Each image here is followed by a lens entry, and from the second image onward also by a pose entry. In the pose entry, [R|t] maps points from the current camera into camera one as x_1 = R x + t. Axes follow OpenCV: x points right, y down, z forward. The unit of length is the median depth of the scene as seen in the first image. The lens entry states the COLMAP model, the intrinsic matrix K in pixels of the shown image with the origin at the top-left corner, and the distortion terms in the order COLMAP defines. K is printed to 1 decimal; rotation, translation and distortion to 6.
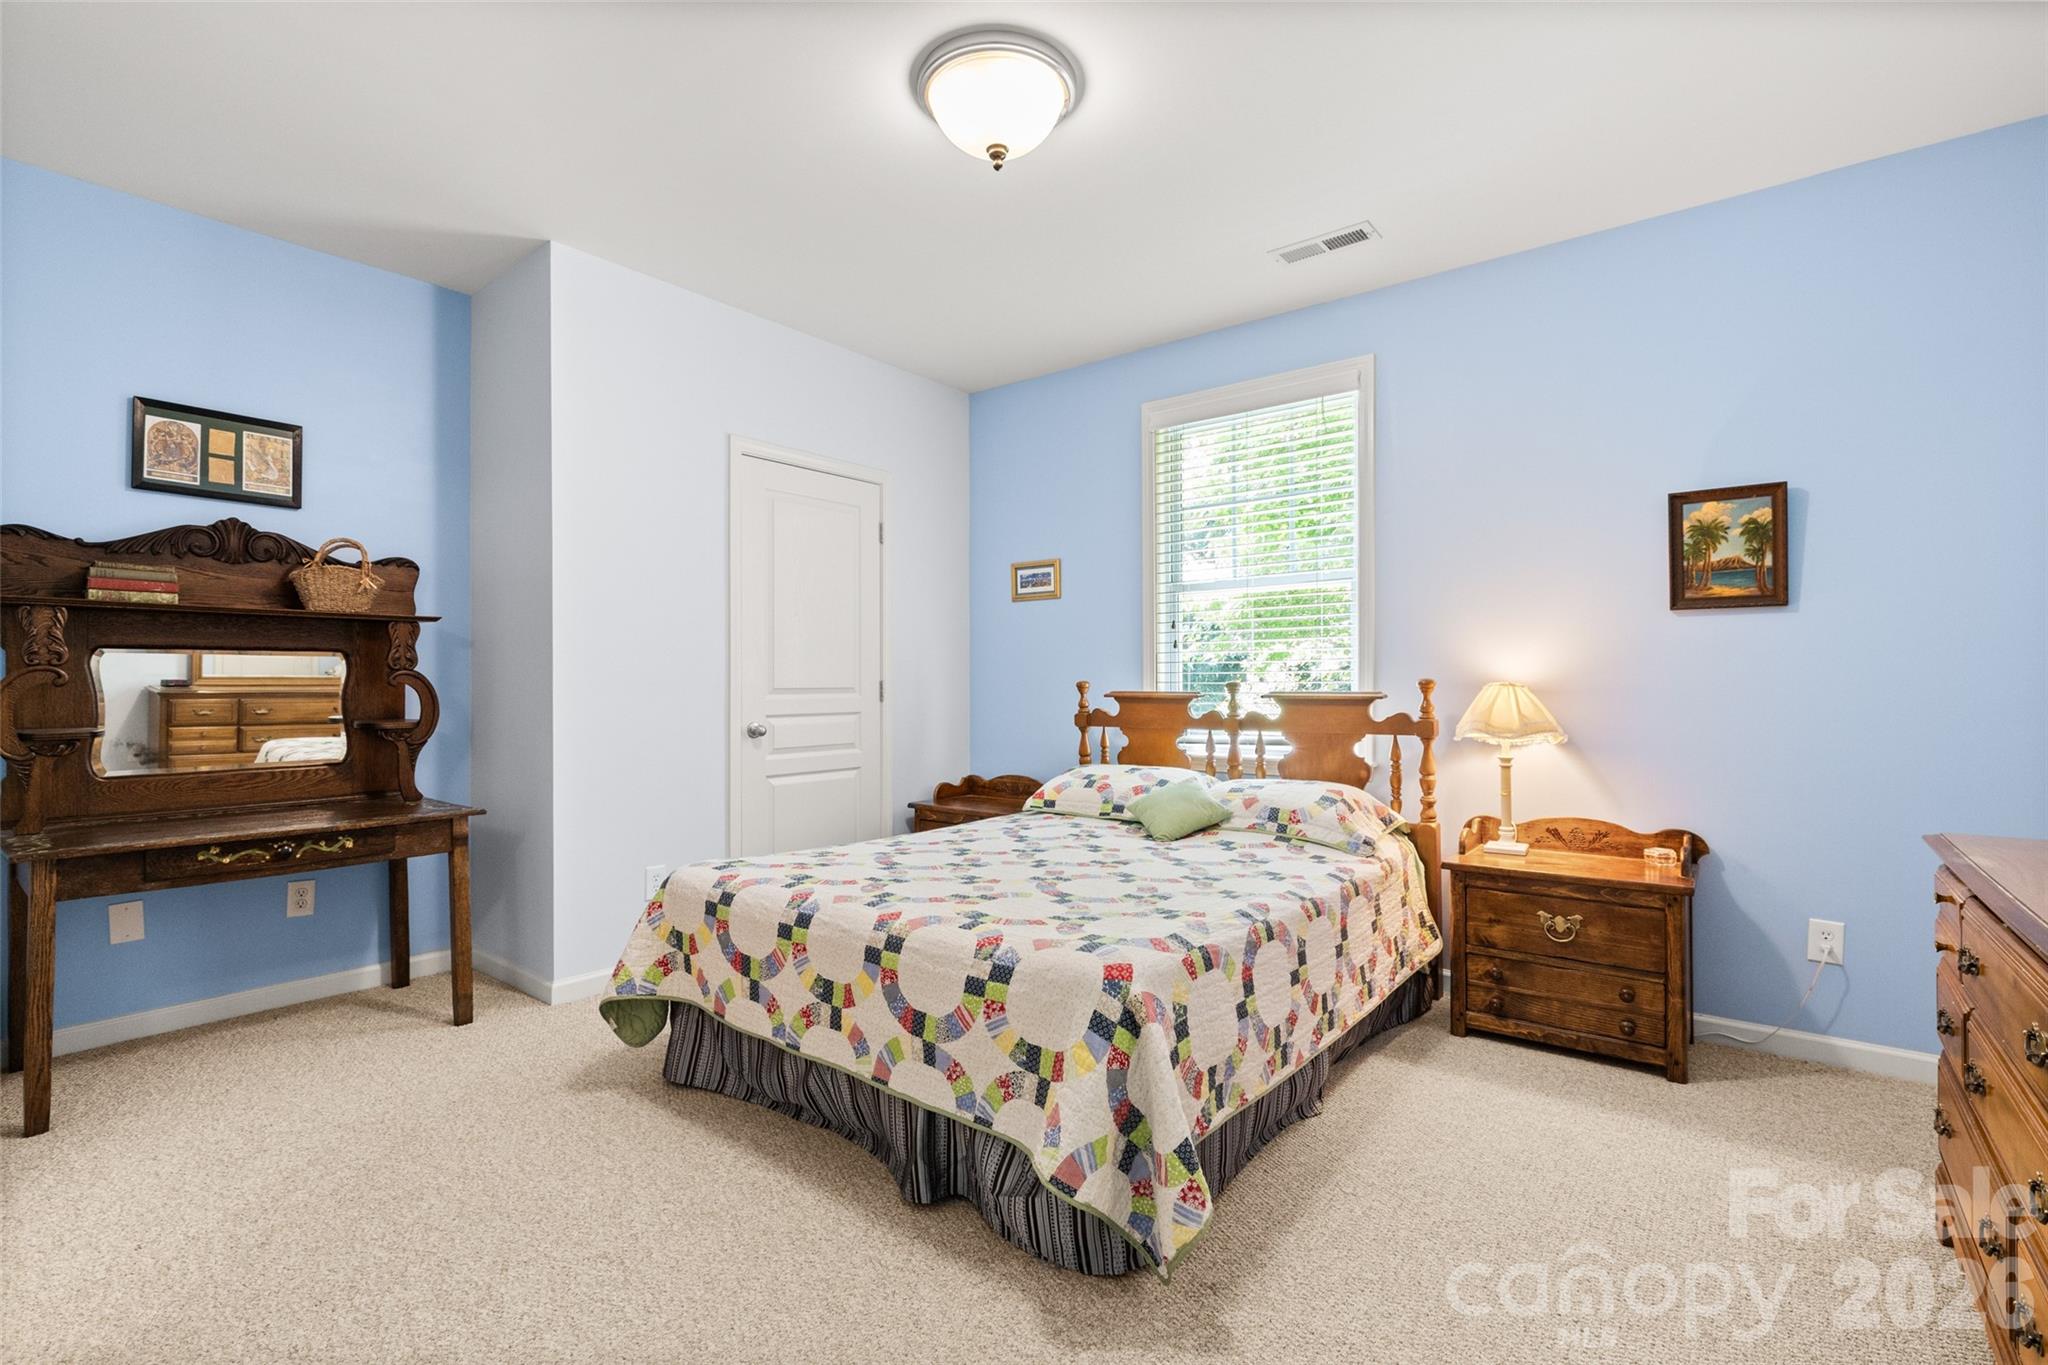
lens RADIAL K [[916.9, 0, 1037.7], [0, 916.9, 683.1], [0, 0, 1]] dist [-0.004570, -0.000426]
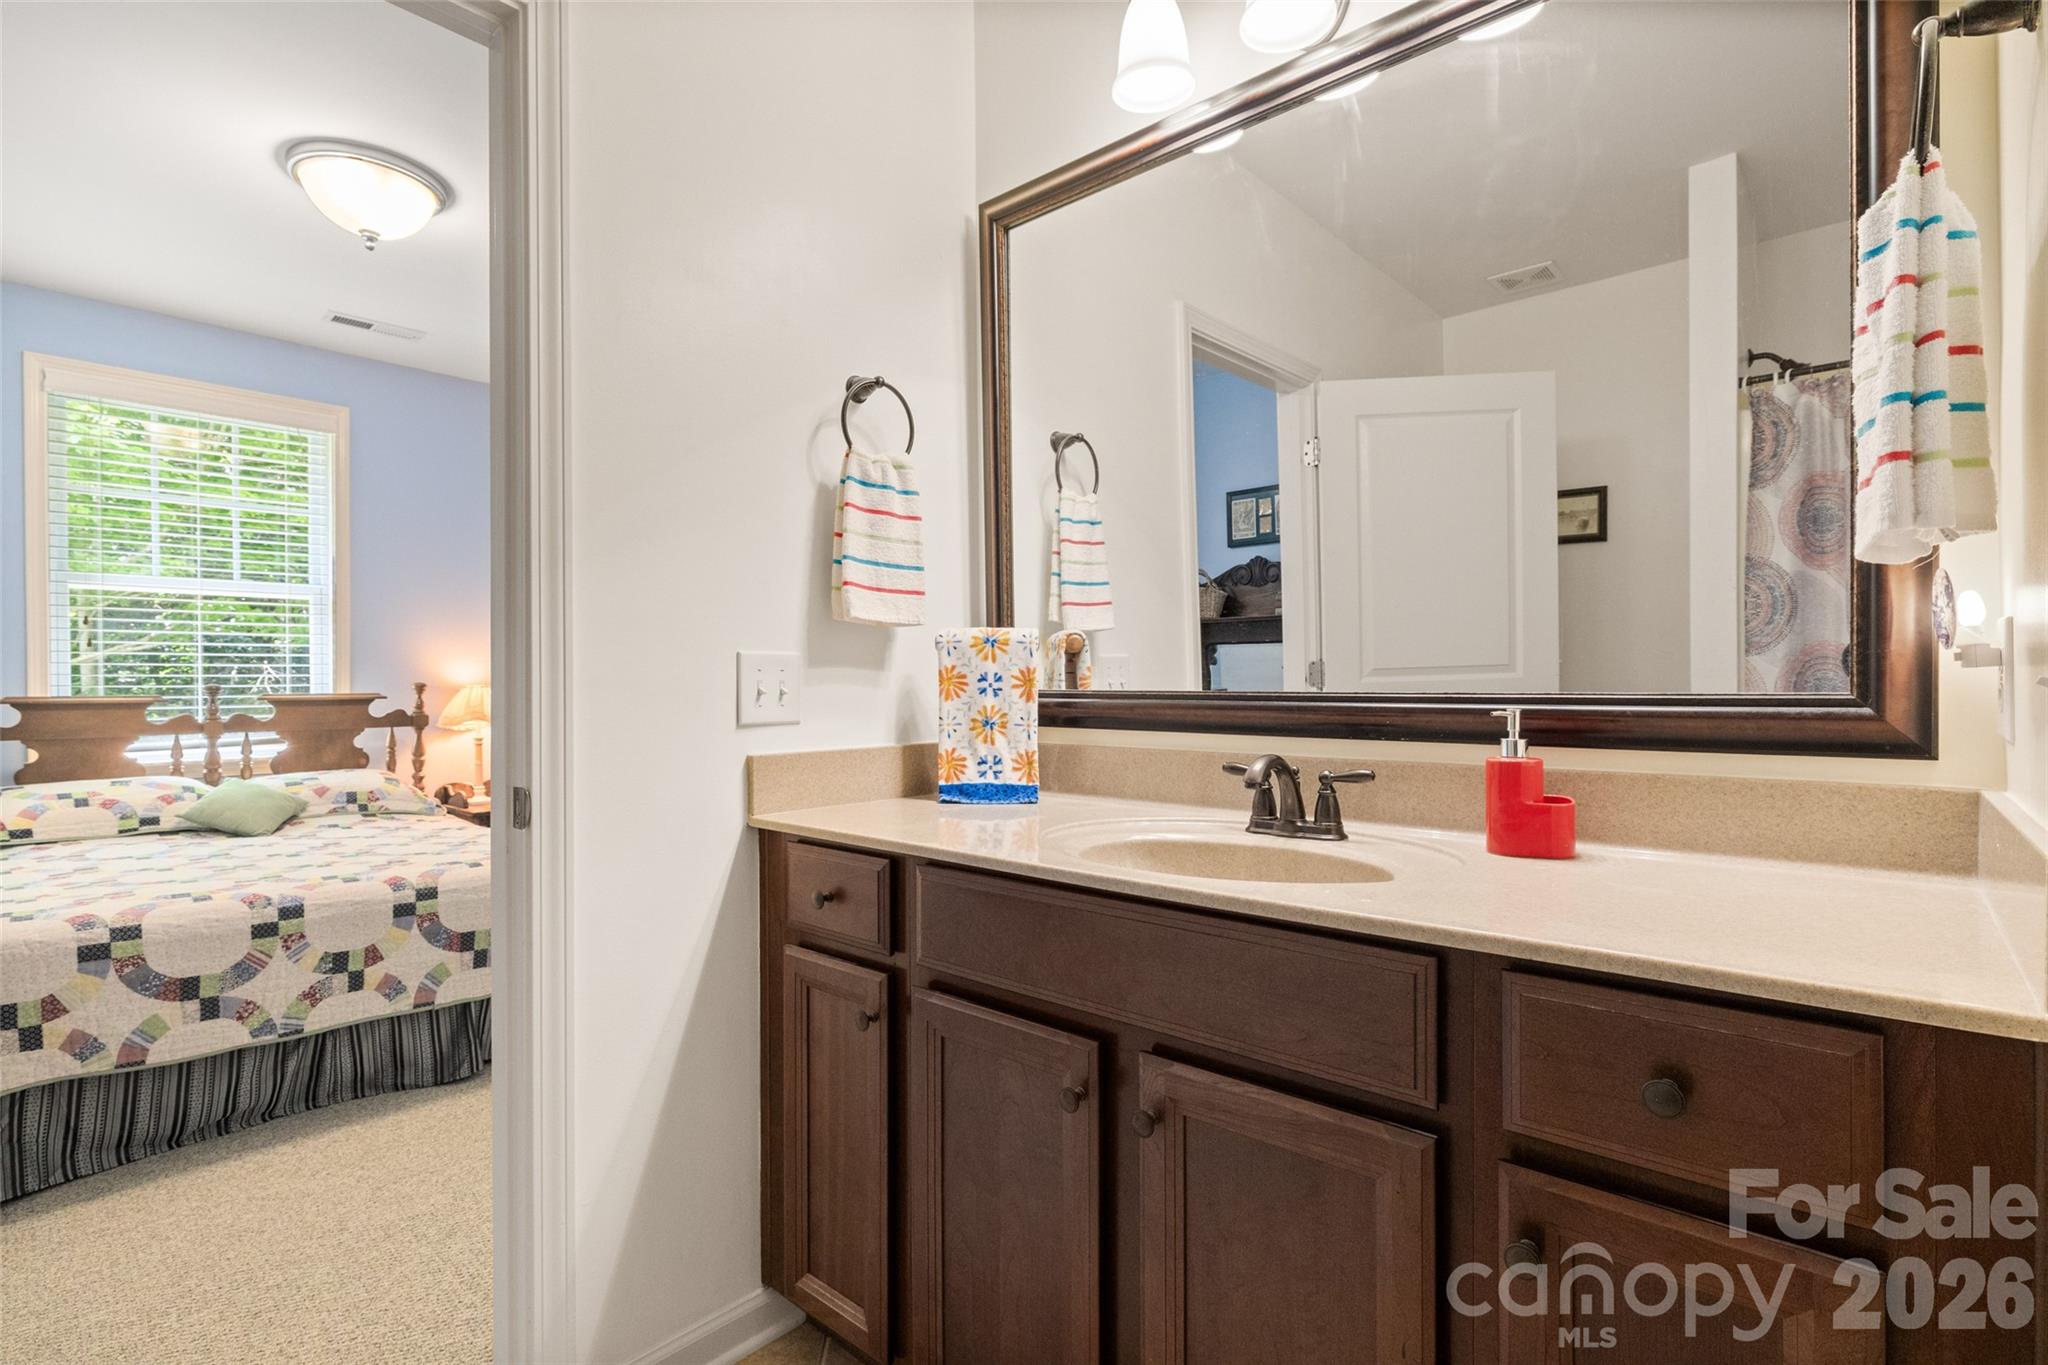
lens RADIAL K [[959.4, 0, 1013.0], [0, 959.4, 683.3], [0, 0, 1]] dist [-0.005145, 0.001453]
pose [[0.062372, 0.001311, 0.998052, -0.891147], [0.001544, 0.999998, -0.001410, -0.000570], [-0.998052, 0.001629, 0.062370, 0.072072]]
